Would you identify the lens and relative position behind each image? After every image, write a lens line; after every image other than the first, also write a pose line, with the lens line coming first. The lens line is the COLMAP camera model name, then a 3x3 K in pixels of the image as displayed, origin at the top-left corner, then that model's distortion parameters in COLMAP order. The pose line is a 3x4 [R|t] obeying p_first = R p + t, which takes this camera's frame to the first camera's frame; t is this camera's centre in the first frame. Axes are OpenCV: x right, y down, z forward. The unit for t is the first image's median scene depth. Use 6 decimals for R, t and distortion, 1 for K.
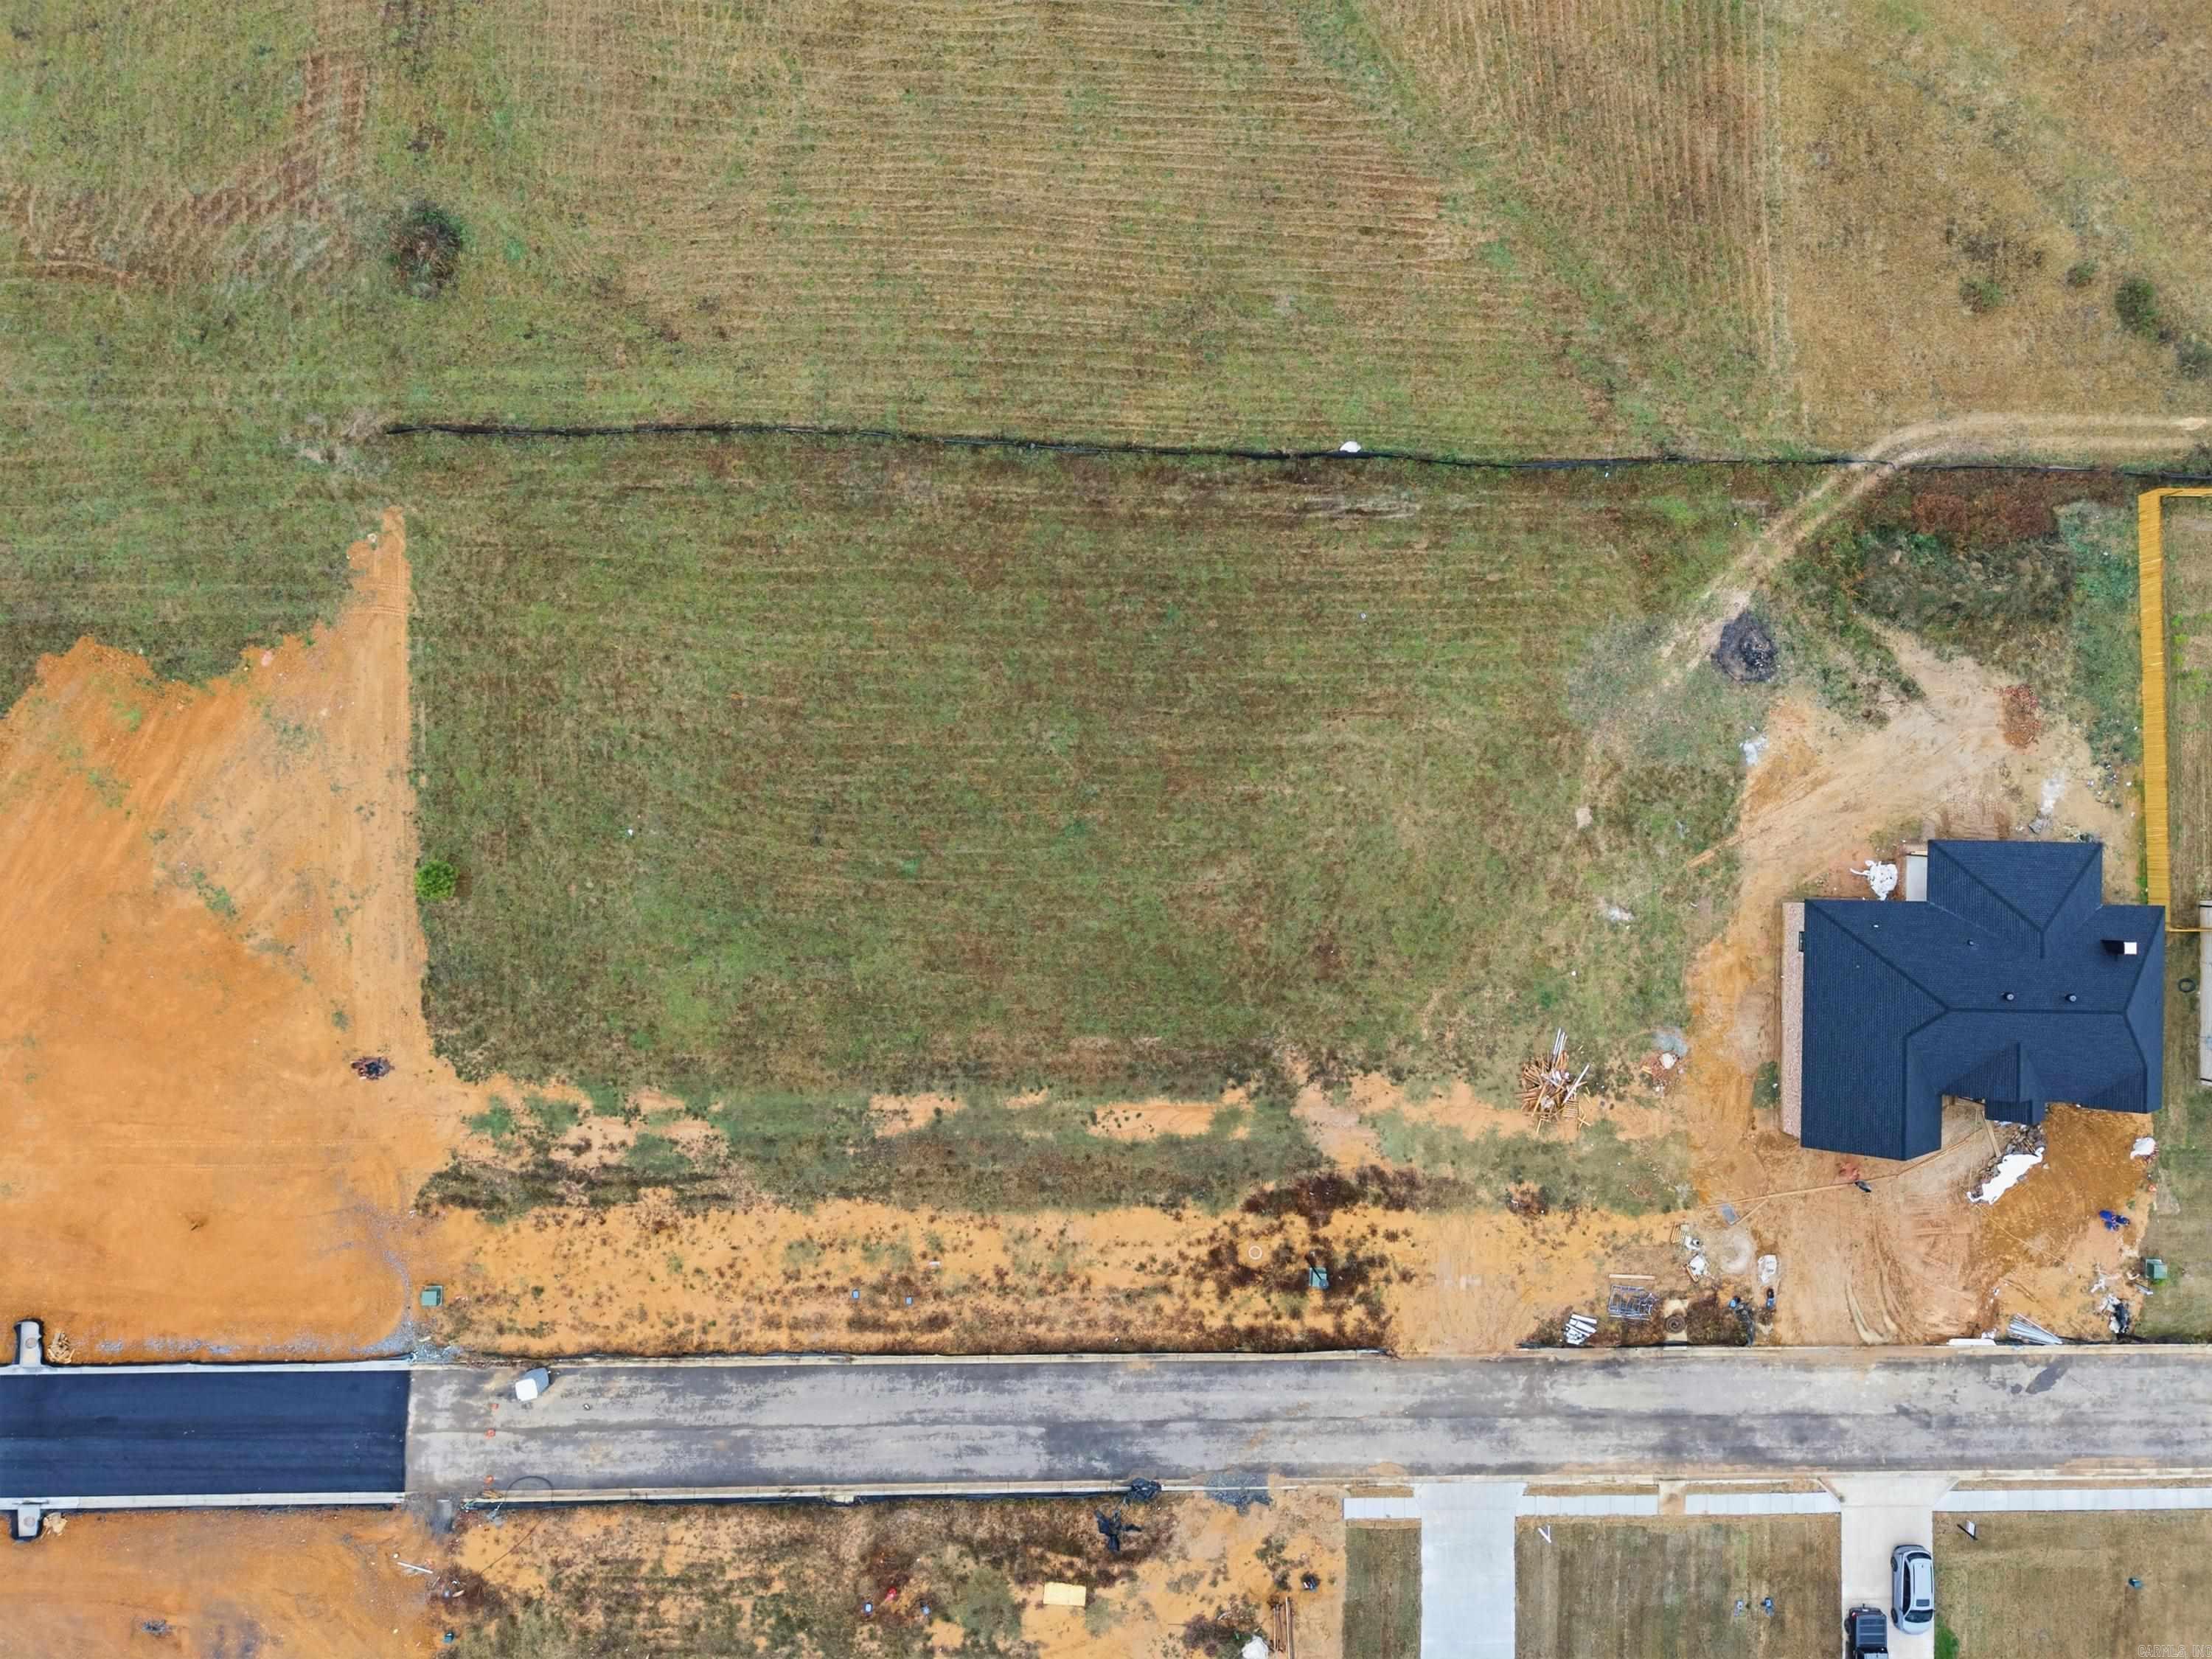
lens RADIAL K [[1478.2, 0, 1108.8], [0, 1478.2, 831.0], [0, 0, 1]] dist [0.025640, -0.026571]
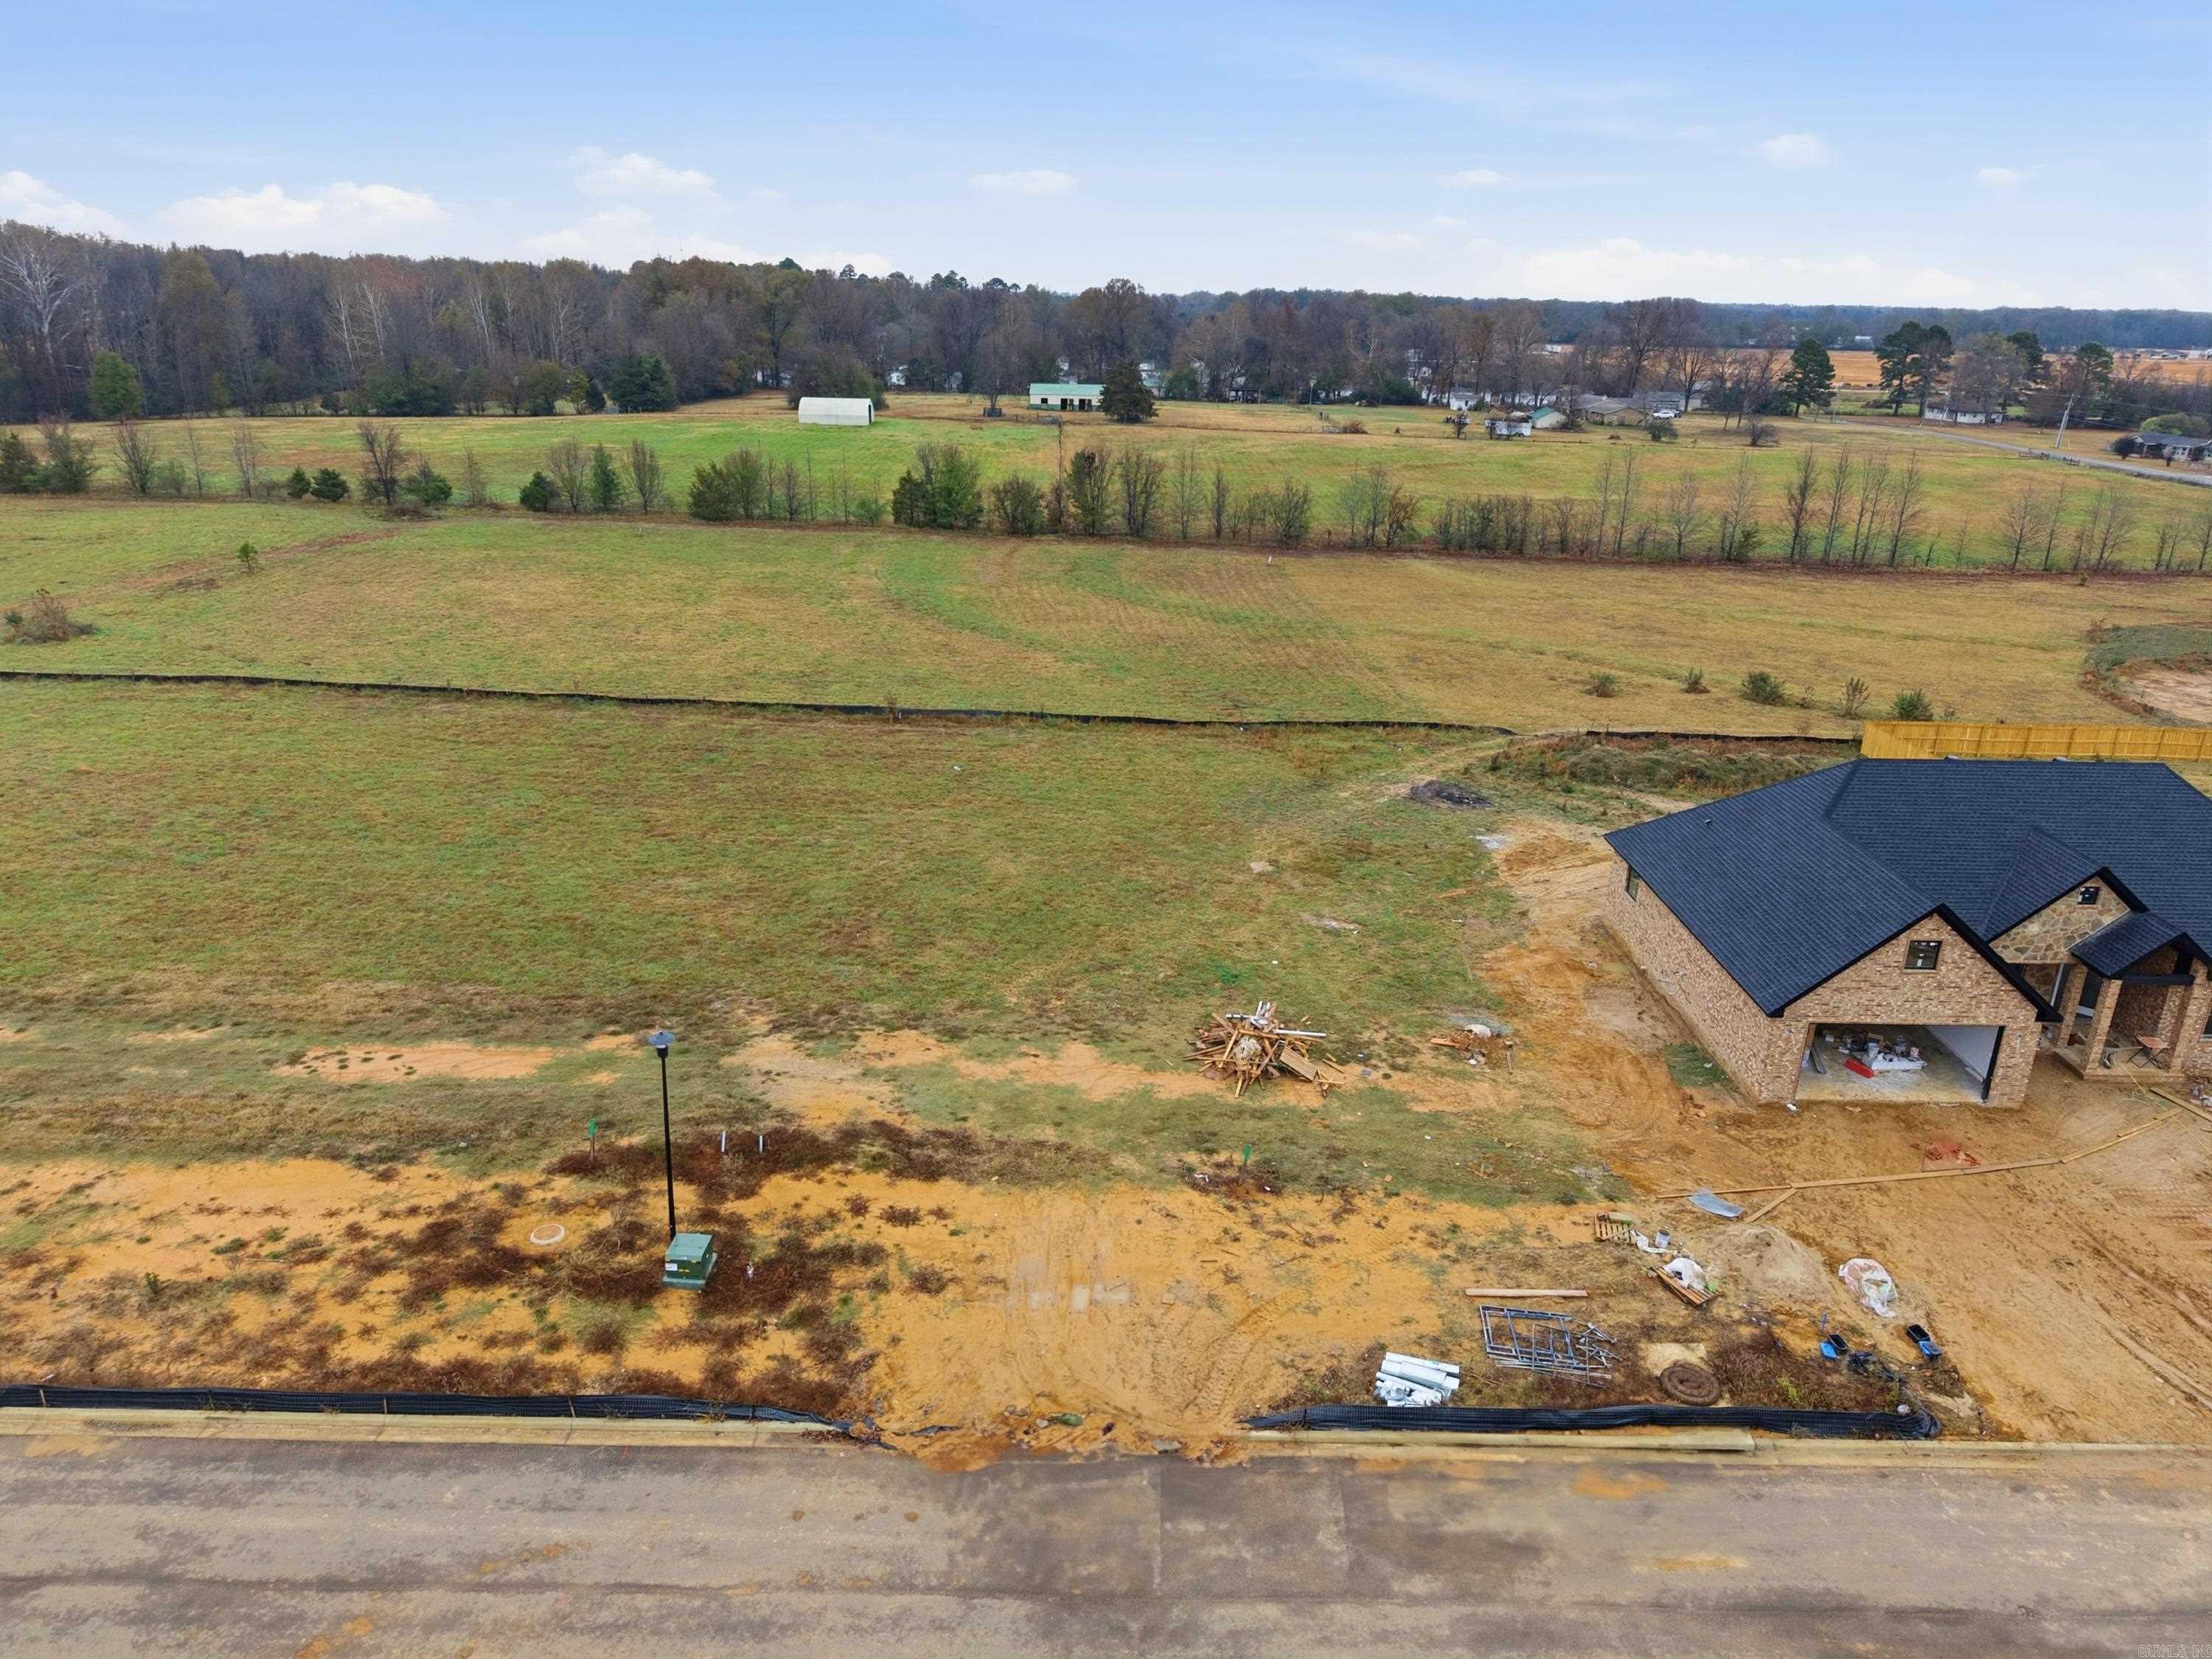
lens RADIAL K [[1478.2, 0, 1108.8], [0, 1478.2, 831.0], [0, 0, 1]] dist [0.025640, -0.026571]
pose [[0.999704, -0.016927, 0.017470, 0.244275], [0.022244, 0.345405, -0.938190, 0.624620], [0.009846, 0.938301, 0.345679, 0.767227]]
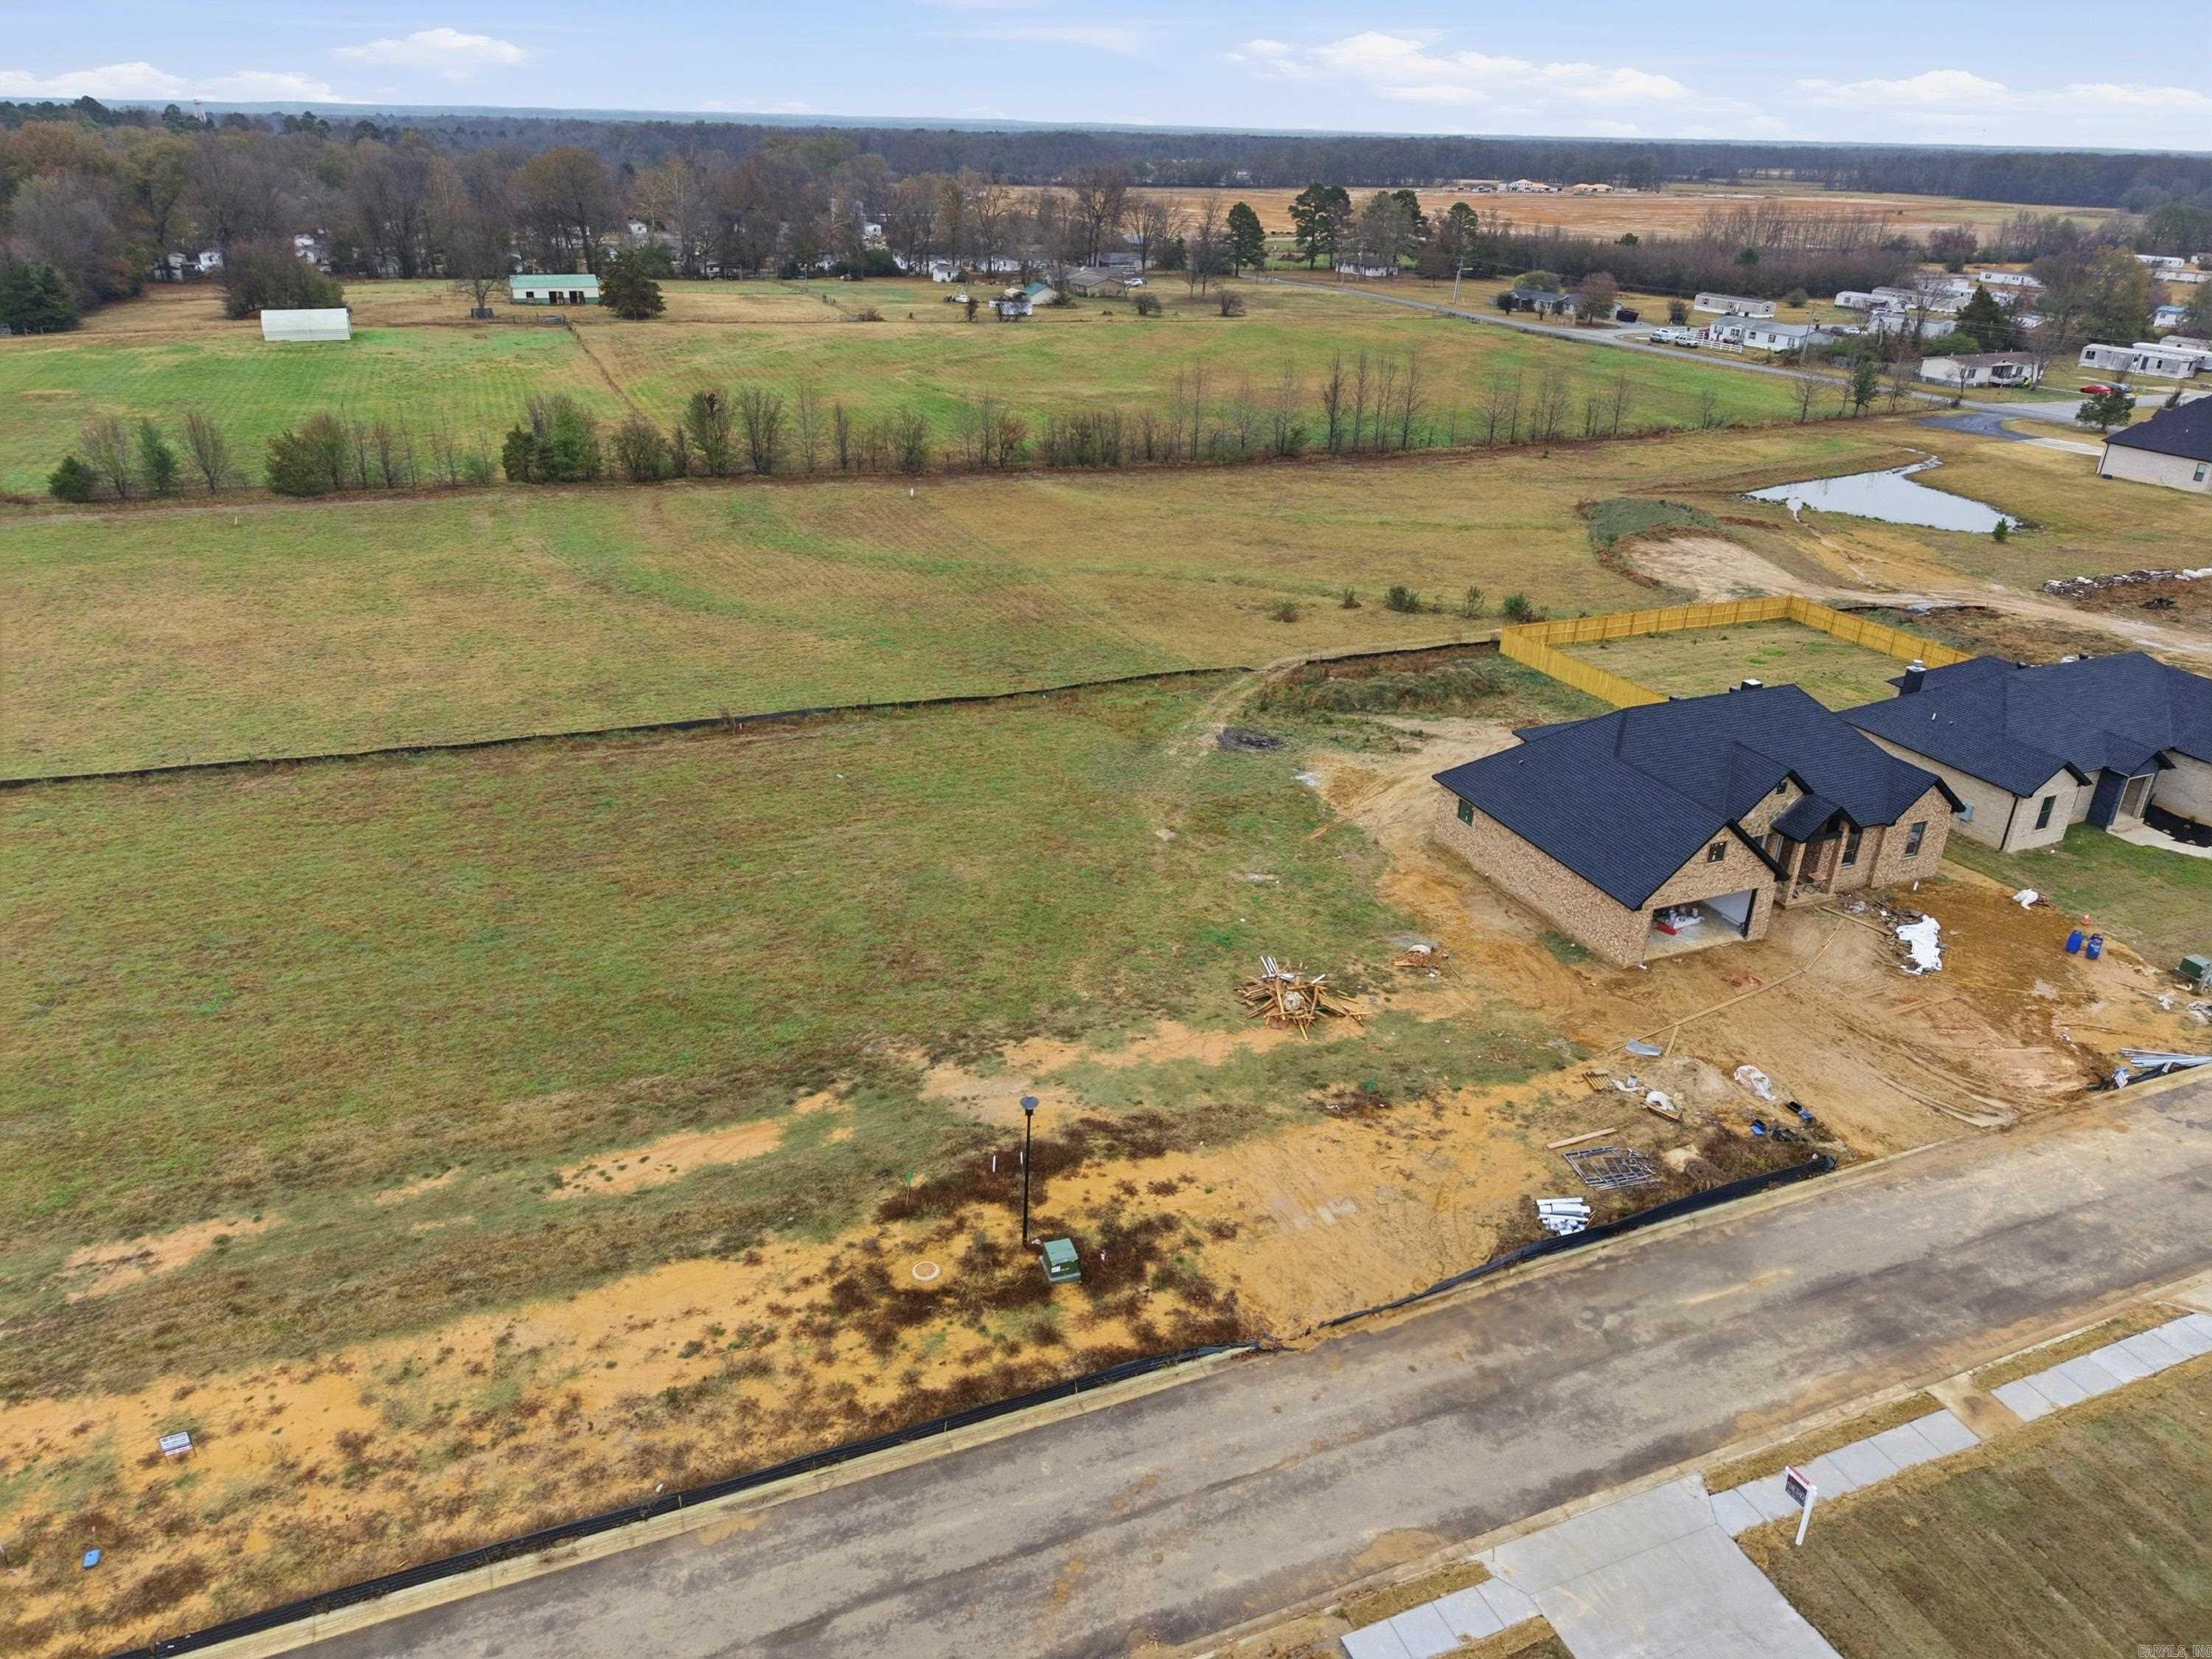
lens RADIAL K [[1478.2, 0, 1108.8], [0, 1478.2, 831.0], [0, 0, 1]] dist [0.025640, -0.026571]
pose [[0.919823, -0.178036, 0.349613, 0.008304], [0.392292, 0.404367, -0.826192, 0.661310], [0.005719, 0.897101, 0.441788, 0.652318]]
